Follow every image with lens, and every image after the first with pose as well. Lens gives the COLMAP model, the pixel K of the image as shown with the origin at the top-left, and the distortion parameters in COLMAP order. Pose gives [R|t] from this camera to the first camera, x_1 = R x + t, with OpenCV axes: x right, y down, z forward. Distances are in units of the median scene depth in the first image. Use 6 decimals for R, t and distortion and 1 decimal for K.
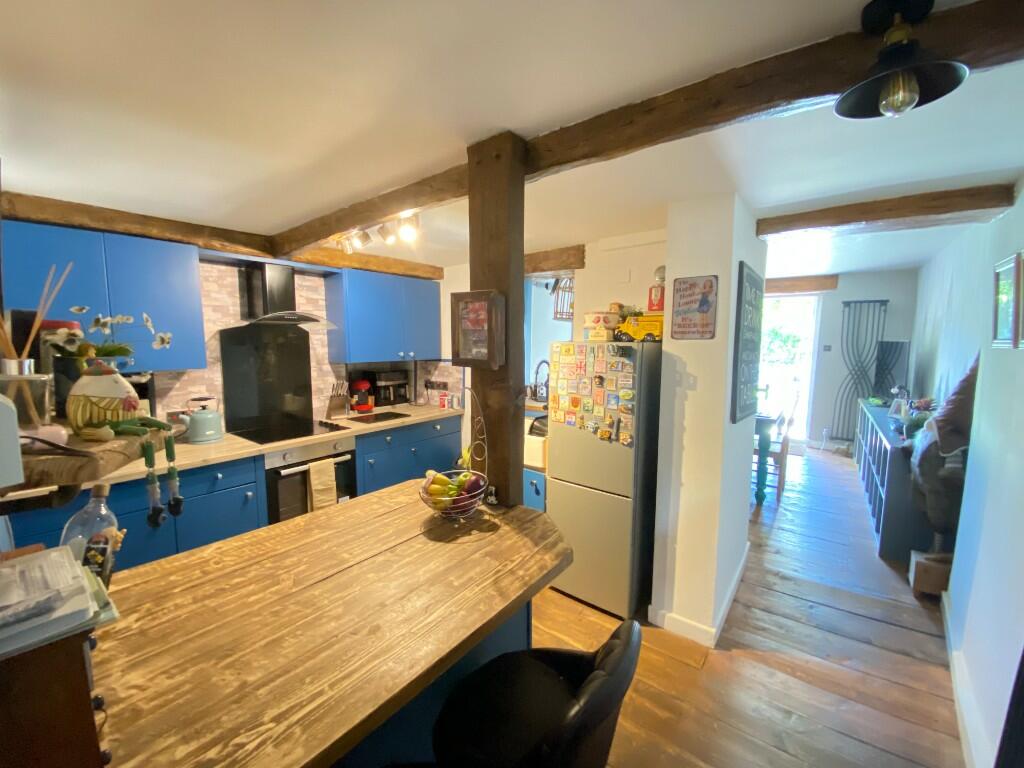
lens RADIAL K [[415.7, 0, 507.1], [0, 415.7, 381.7], [0, 0, 1]] dist [-0.004645, -0.000432]
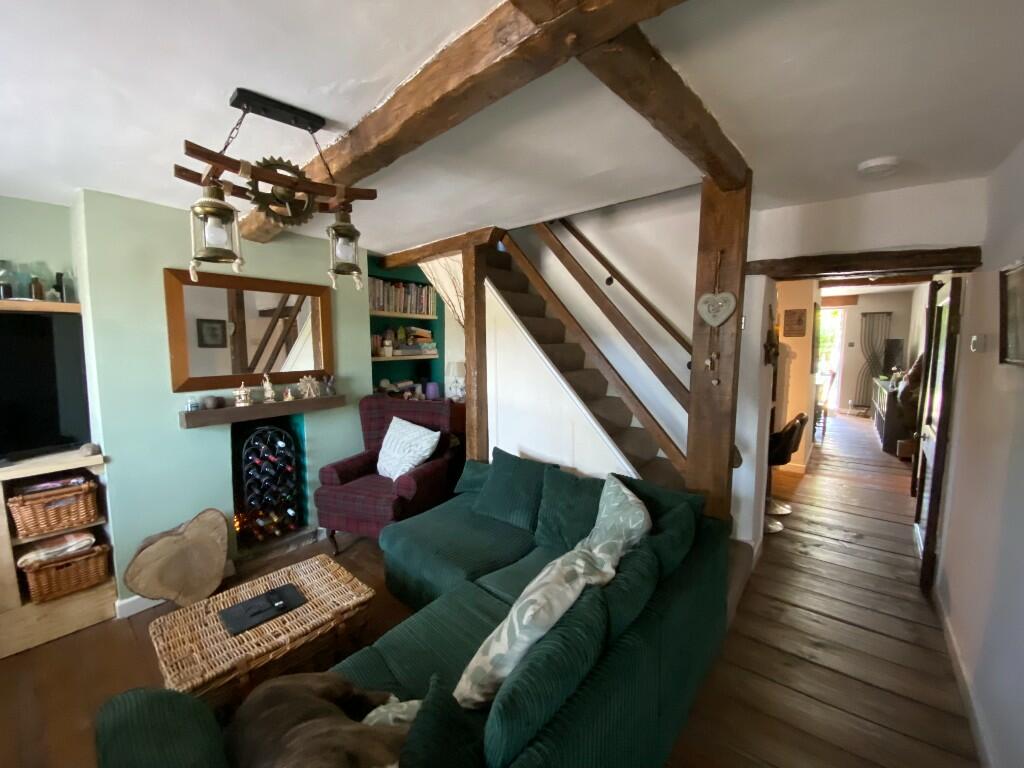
lens RADIAL K [[415.7, 0, 506.2], [0, 415.7, 385.6], [0, 0, 1]] dist [-0.004645, -0.000432]
pose [[0.999517, -0.006913, -0.030310, -0.693768], [0.006681, 0.999948, -0.007745, 0.112880], [0.030362, 0.007539, 0.999511, -0.862608]]
